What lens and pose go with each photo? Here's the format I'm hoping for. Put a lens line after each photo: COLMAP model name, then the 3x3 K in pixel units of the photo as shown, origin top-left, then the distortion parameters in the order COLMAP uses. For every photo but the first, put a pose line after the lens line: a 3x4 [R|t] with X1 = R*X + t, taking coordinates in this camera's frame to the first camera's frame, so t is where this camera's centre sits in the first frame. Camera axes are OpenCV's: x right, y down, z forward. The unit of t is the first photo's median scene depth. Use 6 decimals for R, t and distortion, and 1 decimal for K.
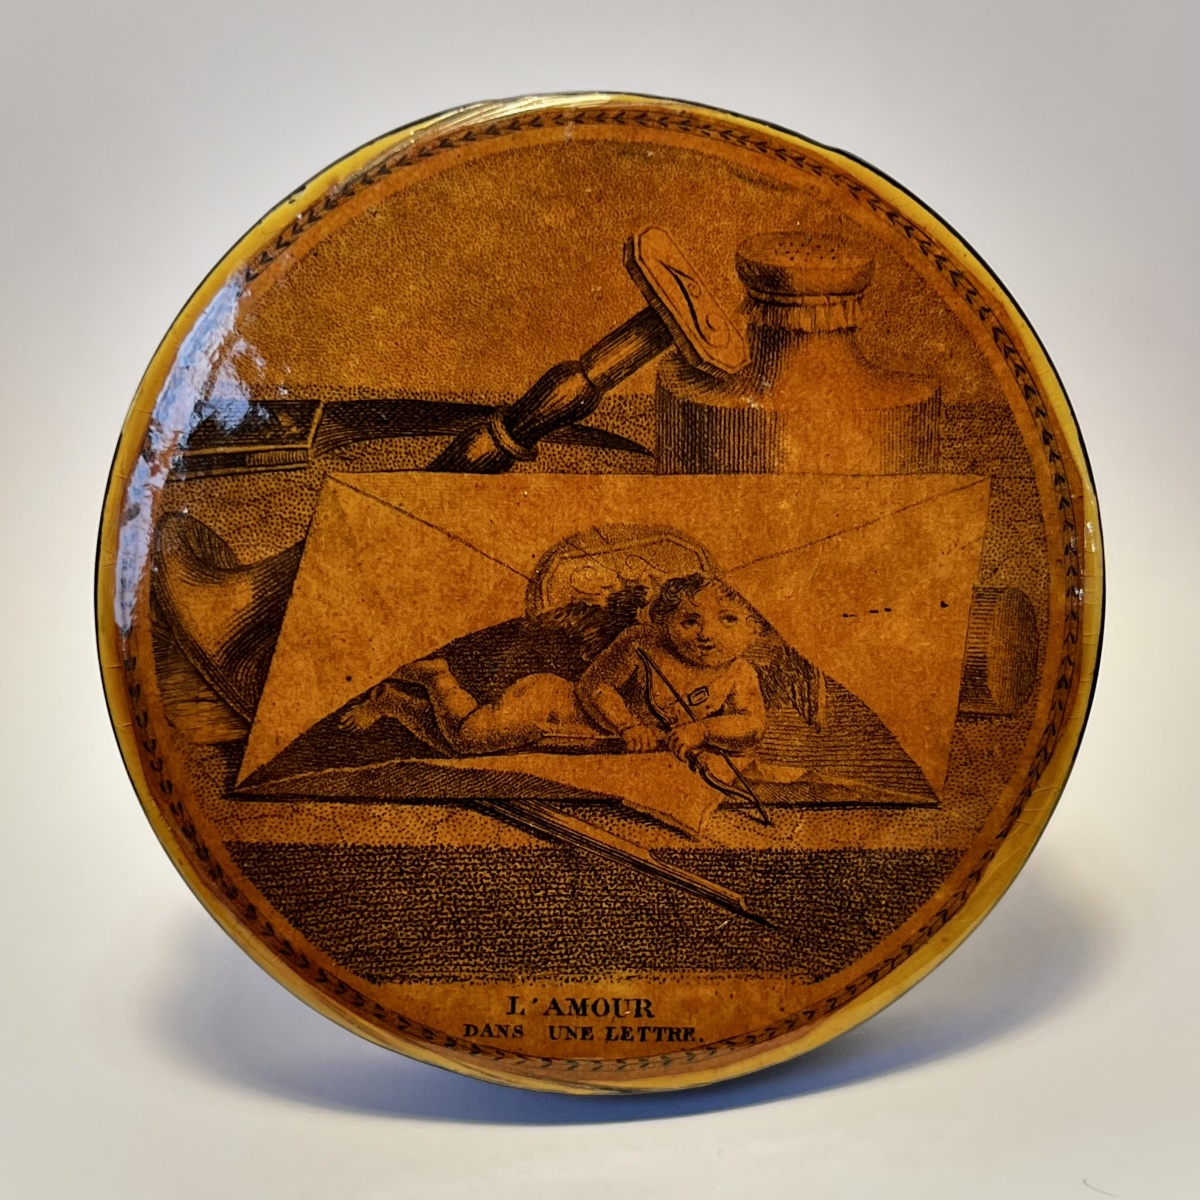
lens RADIAL K [[2601.7, 0, 600.9], [0, 2601.7, 654.1], [0, 0, 1]] dist [0.068834, 0.000000]
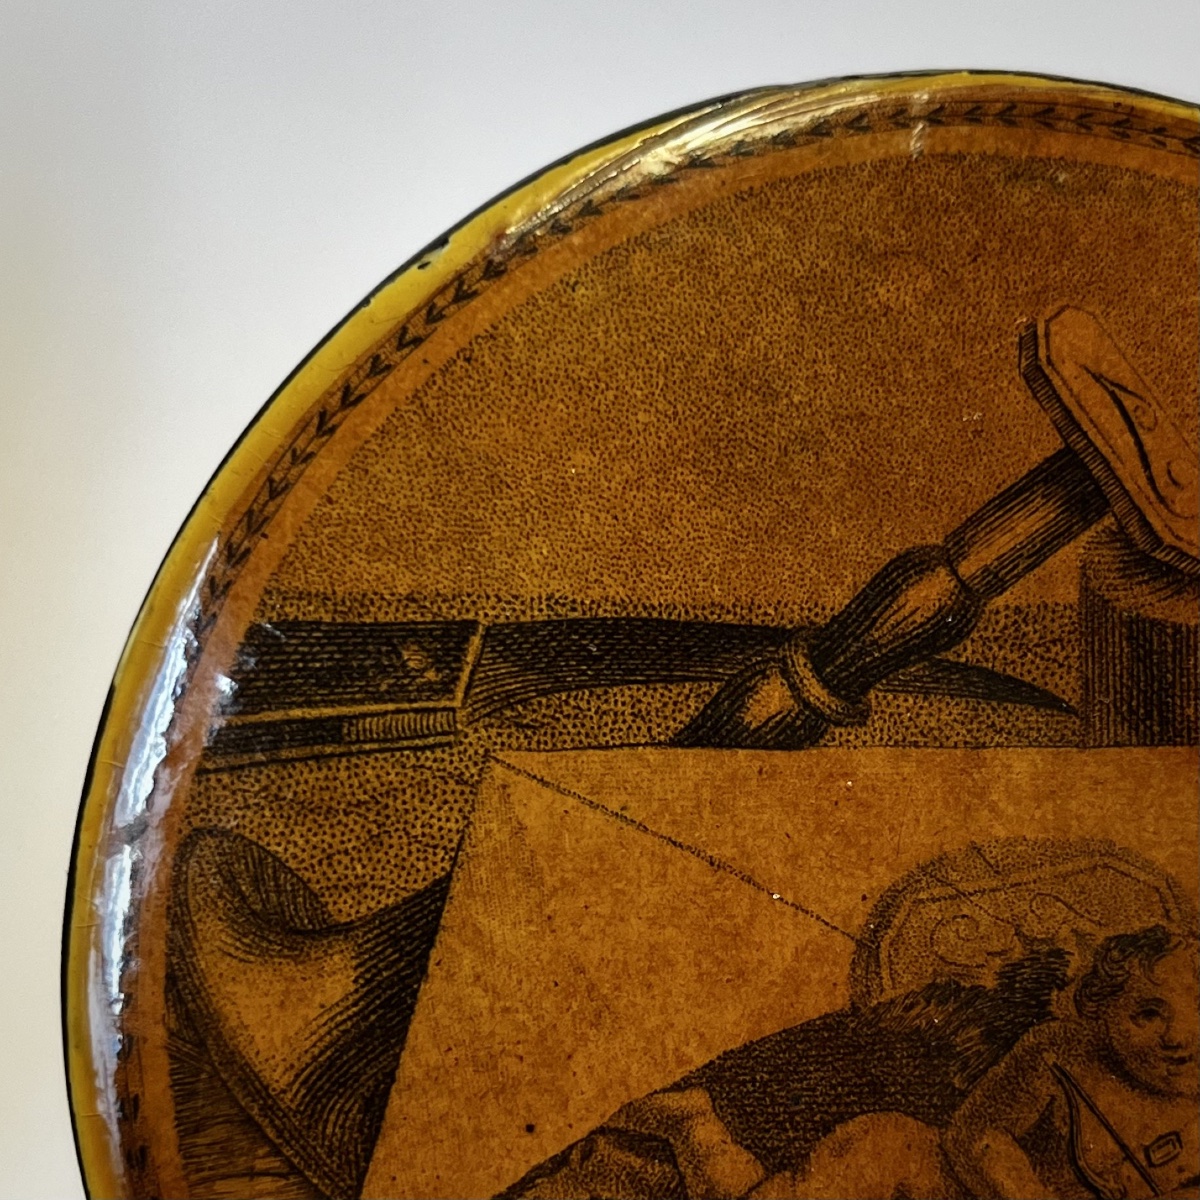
lens RADIAL K [[2601.7, 0, 611.6], [0, 2601.7, 681.3], [0, 0, 1]] dist [0.068834, 0.000000]
pose [[0.999757, -0.011012, 0.019077, -0.088415], [0.012547, 0.996530, -0.082285, -0.038432], [-0.018105, 0.082504, 0.996426, 0.444815]]
